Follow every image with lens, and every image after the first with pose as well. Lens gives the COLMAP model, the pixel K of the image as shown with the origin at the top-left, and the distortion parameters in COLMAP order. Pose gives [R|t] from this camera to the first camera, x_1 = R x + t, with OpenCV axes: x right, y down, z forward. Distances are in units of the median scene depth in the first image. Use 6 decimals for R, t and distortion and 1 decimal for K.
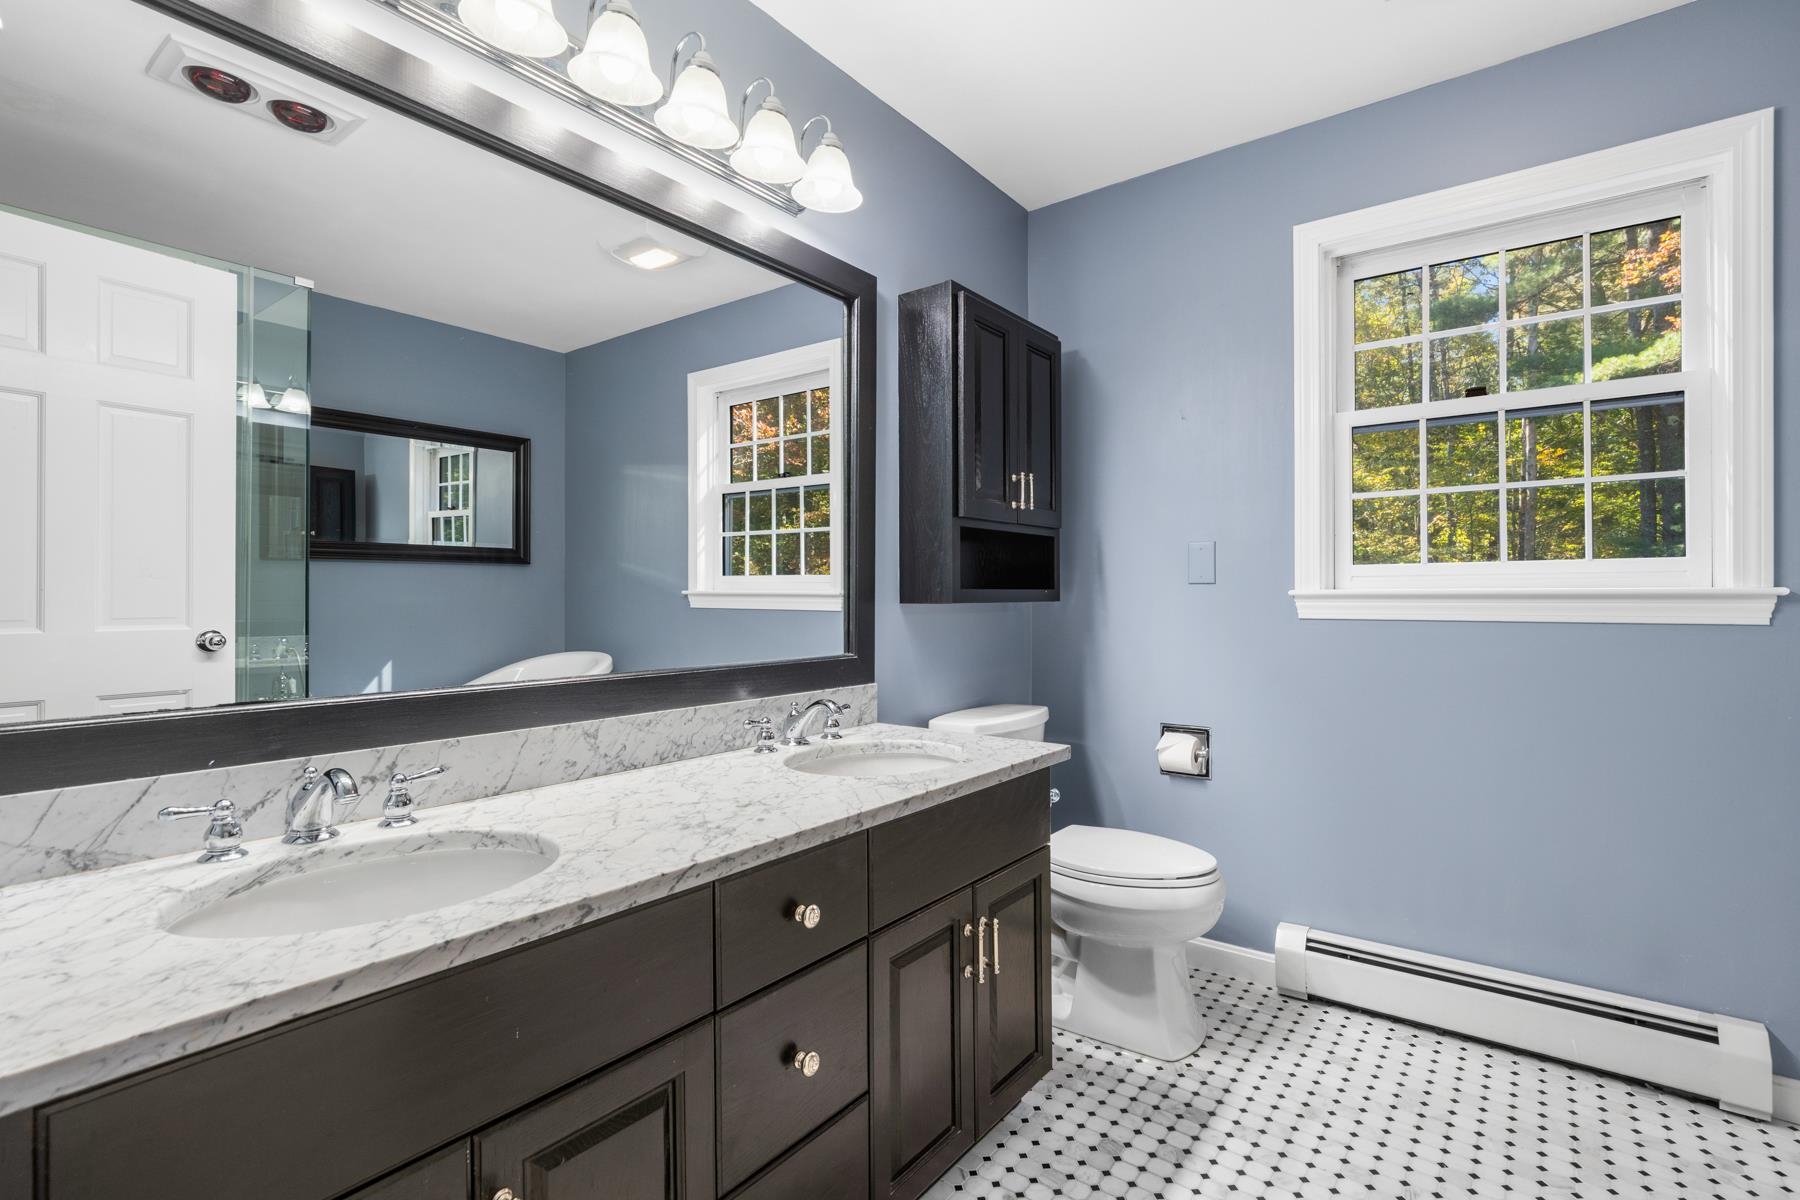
lens RADIAL K [[847.4, 0, 900.0], [0, 847.4, 600.0], [0, 0, 1]] dist [-0.002701, -0.000272]
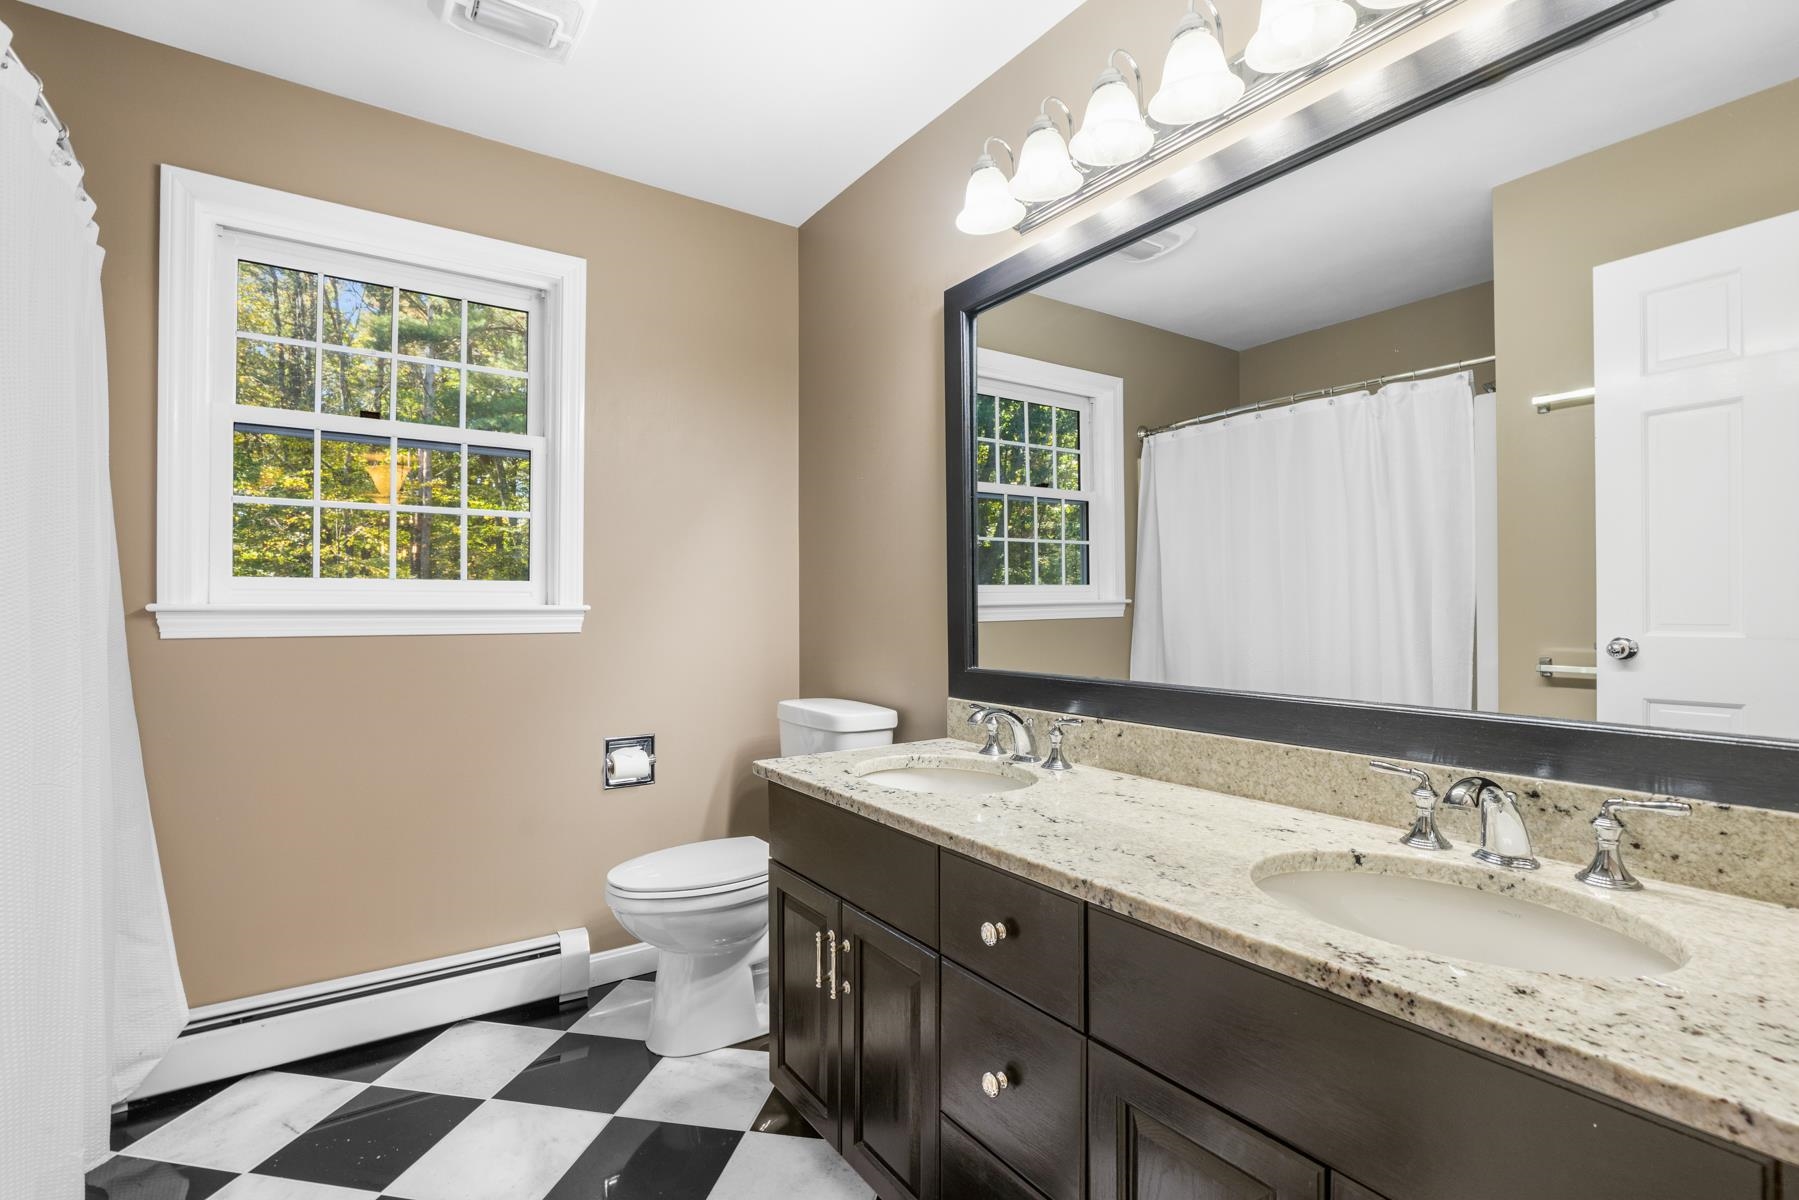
lens RADIAL K [[846.9, 0, 899.5], [0, 846.9, 600.0], [0, 0, 1]] dist [-0.002701, -0.000272]
pose [[0.317979, 0.010236, 0.948042, -0.105156], [0.008320, 0.999873, -0.013586, 0.000526], [-0.948061, 0.012208, 0.317854, 0.076222]]
